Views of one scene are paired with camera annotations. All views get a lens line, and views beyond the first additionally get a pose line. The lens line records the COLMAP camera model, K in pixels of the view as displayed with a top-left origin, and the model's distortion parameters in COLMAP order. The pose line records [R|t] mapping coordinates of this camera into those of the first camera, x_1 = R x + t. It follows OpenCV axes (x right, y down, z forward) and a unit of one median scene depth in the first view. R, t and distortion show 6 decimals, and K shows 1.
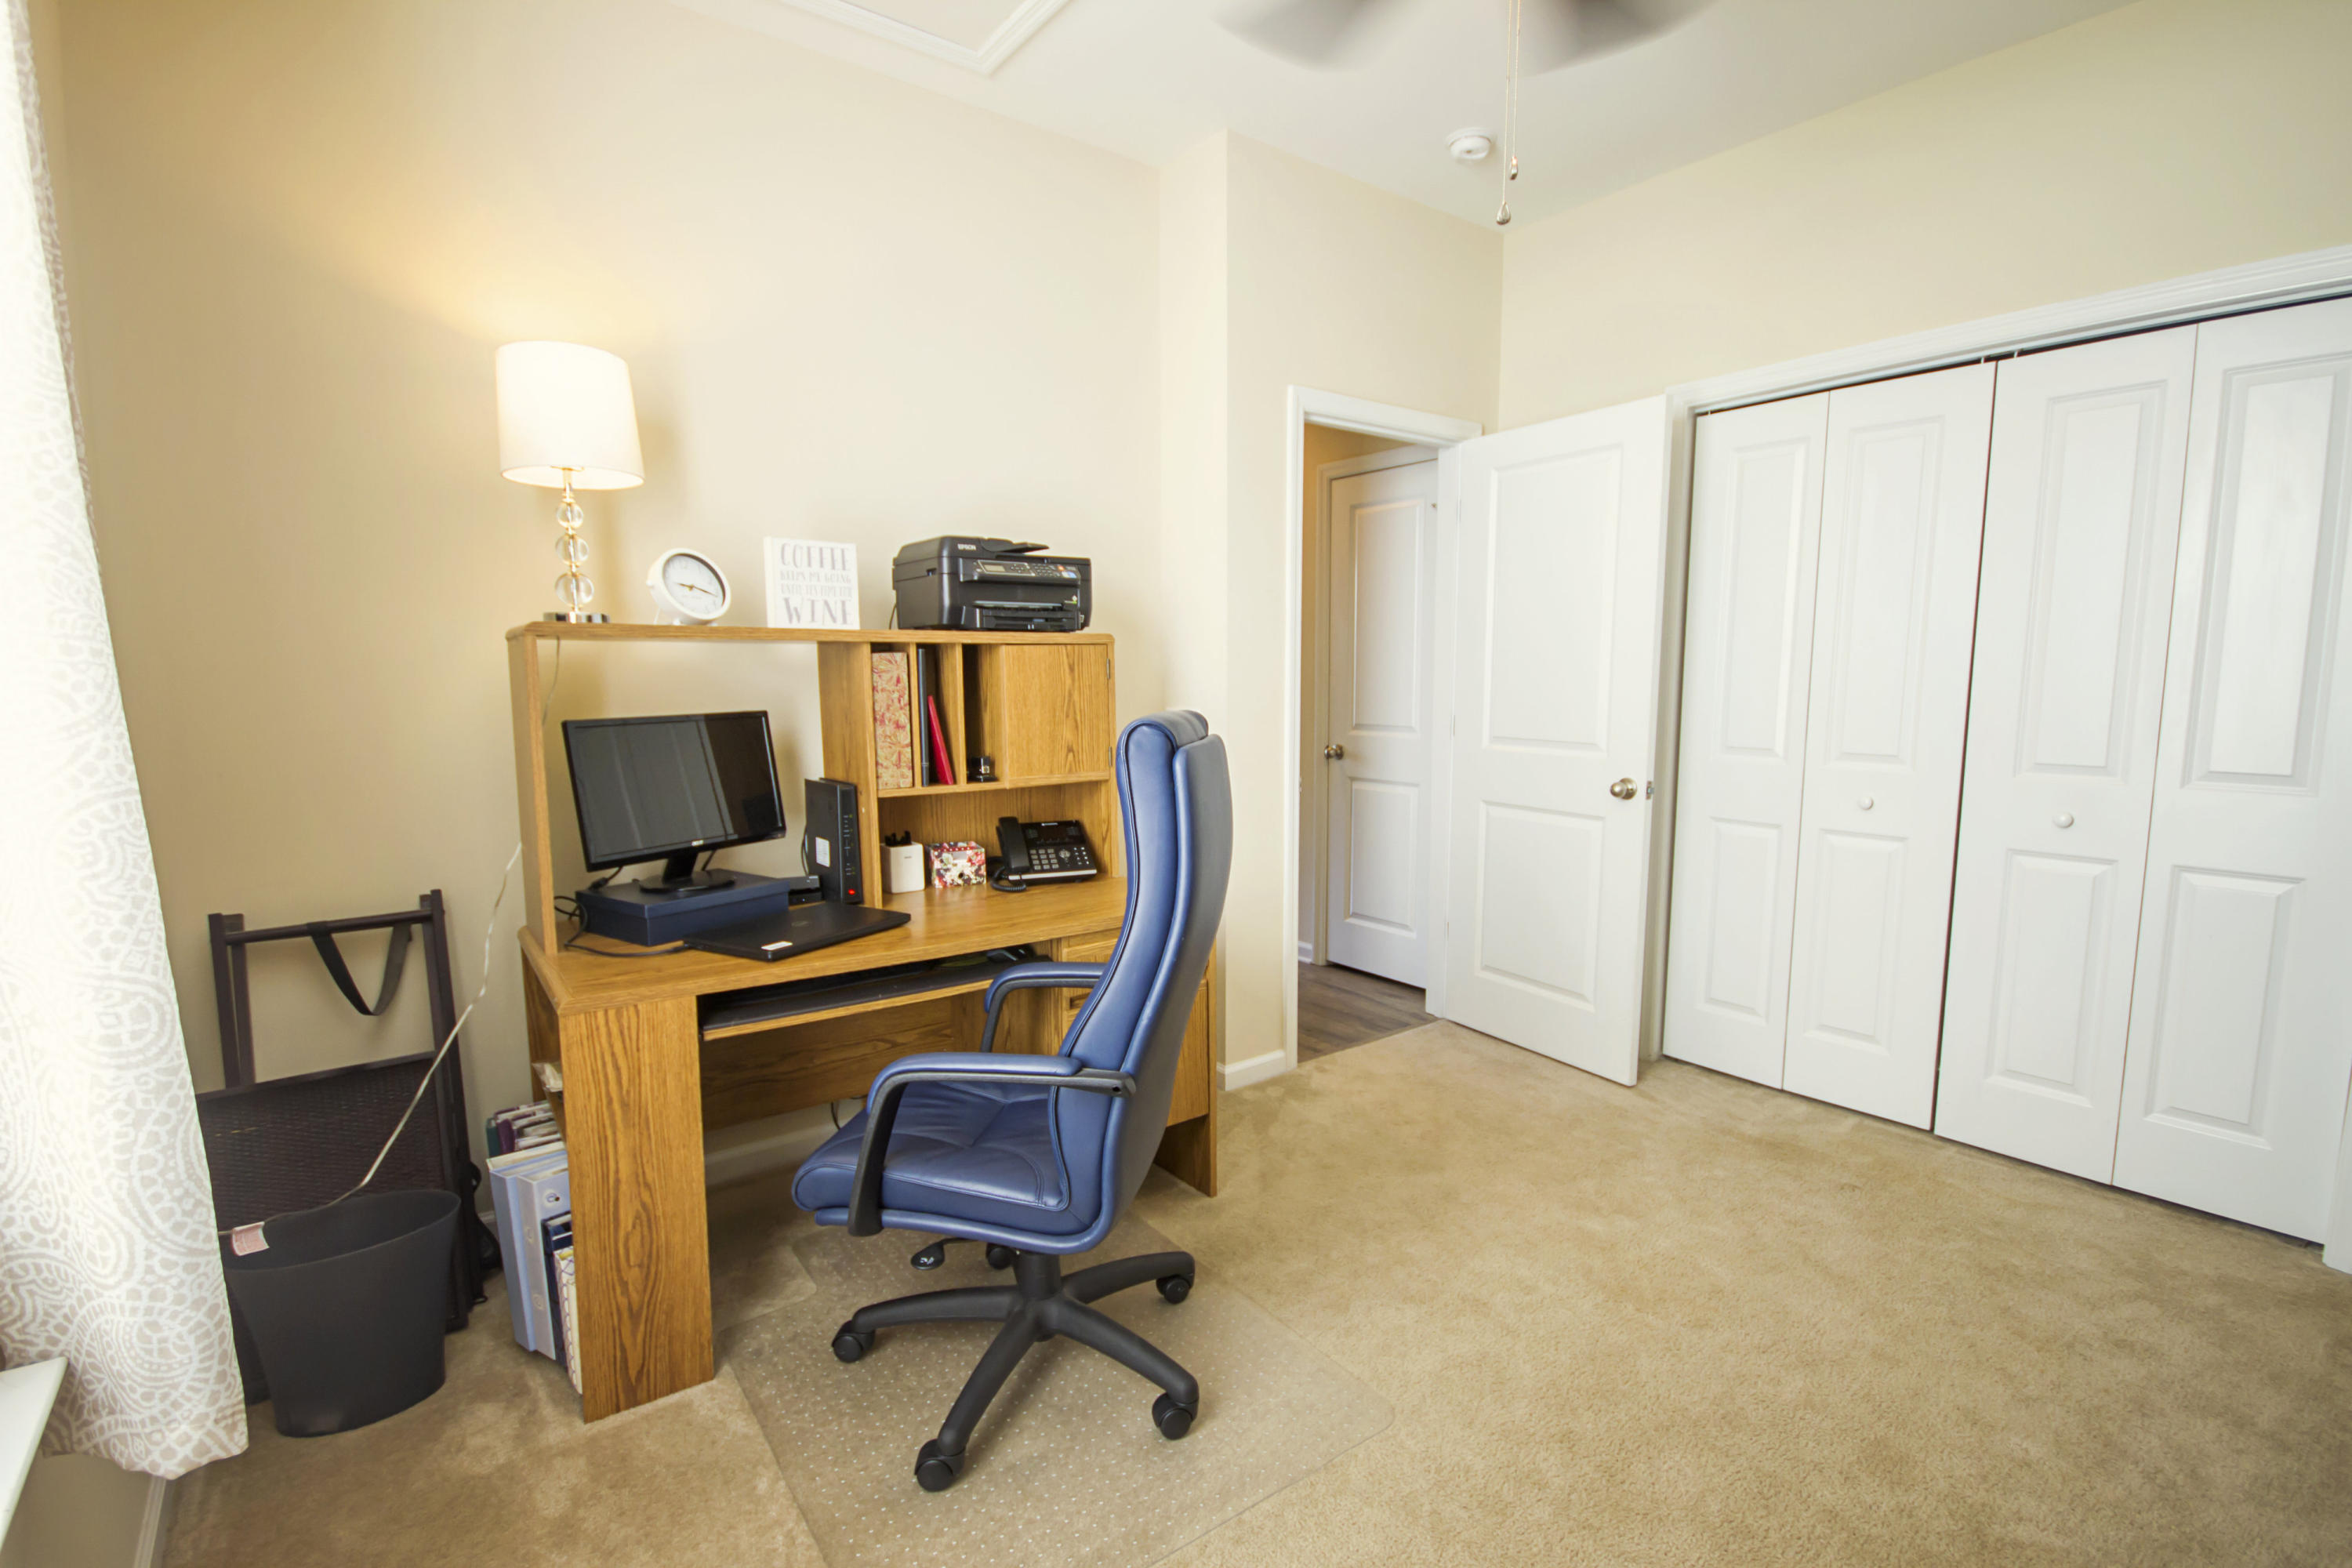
lens RADIAL K [[1103.9, 0, 1160.3], [0, 1103.9, 805.6], [0, 0, 1]] dist [-0.000811, -0.000344]
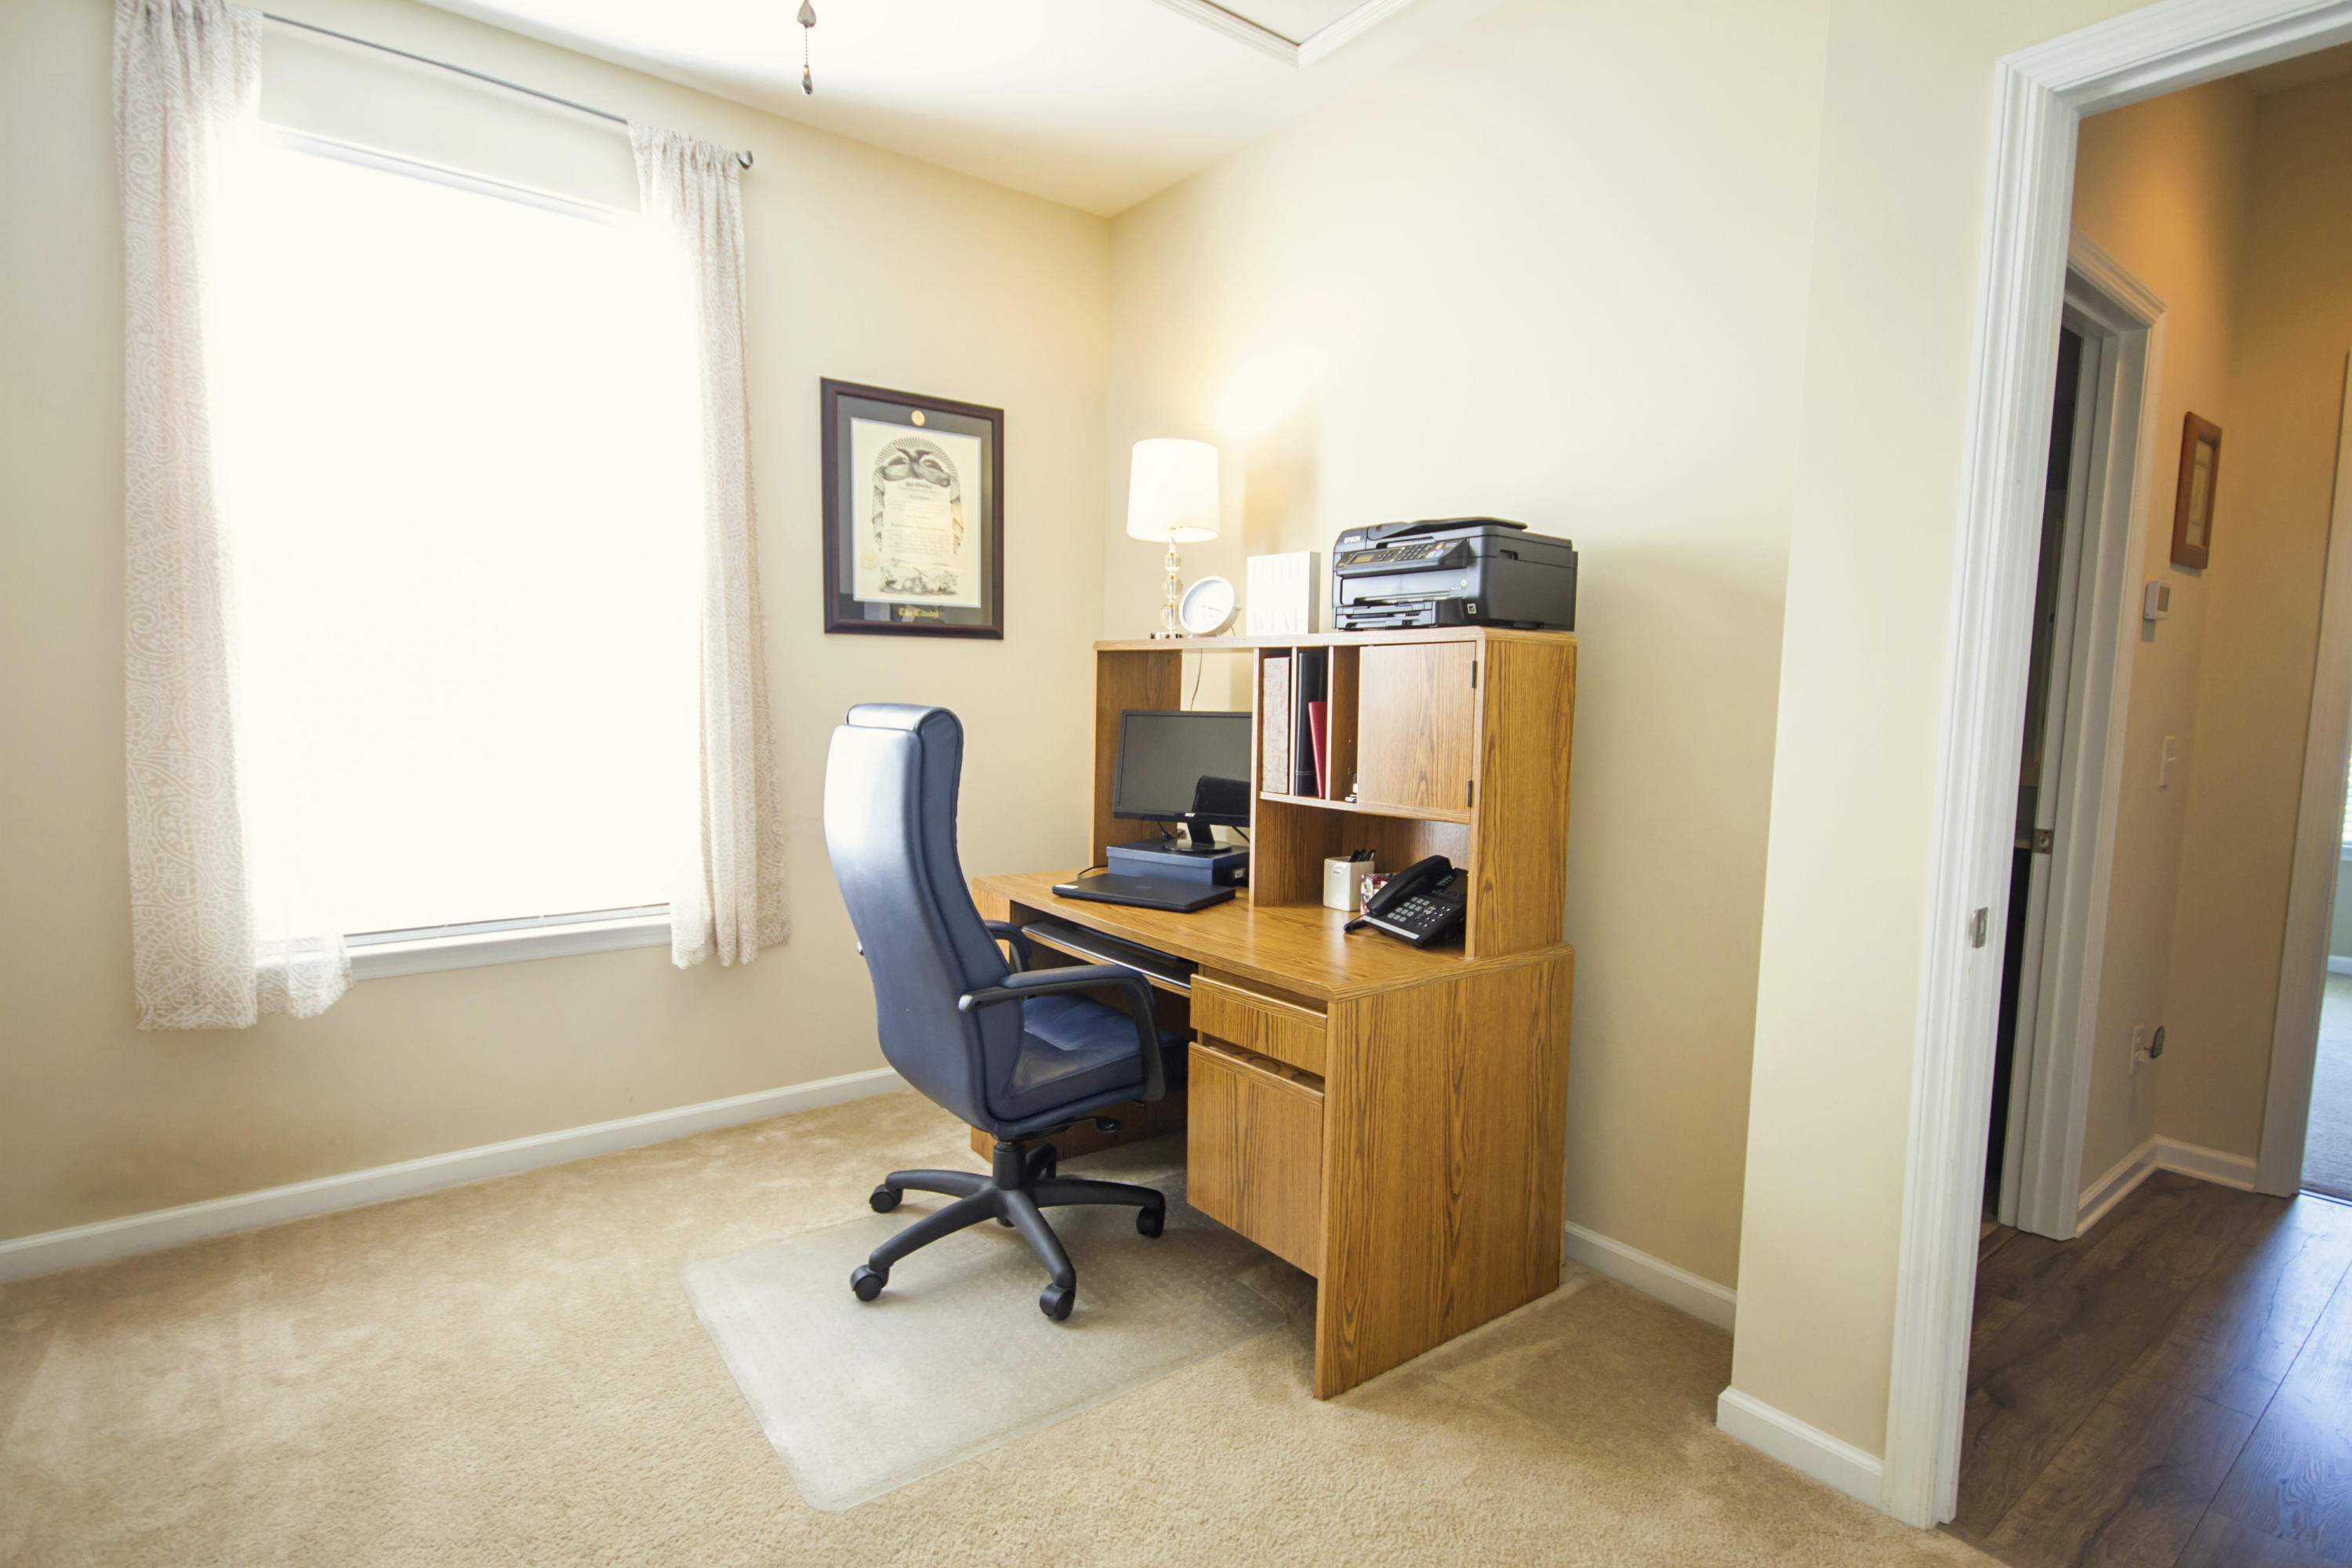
lens RADIAL K [[1176.3, 0, 1176.6], [0, 1176.3, 800.6], [0, 0, 1]] dist [-0.001721, -0.000722]
pose [[0.011621, 0.102422, -0.994673, 0.789499], [-0.136321, 0.985615, 0.099897, -0.099378], [0.990597, 0.134433, 0.025416, 0.853466]]
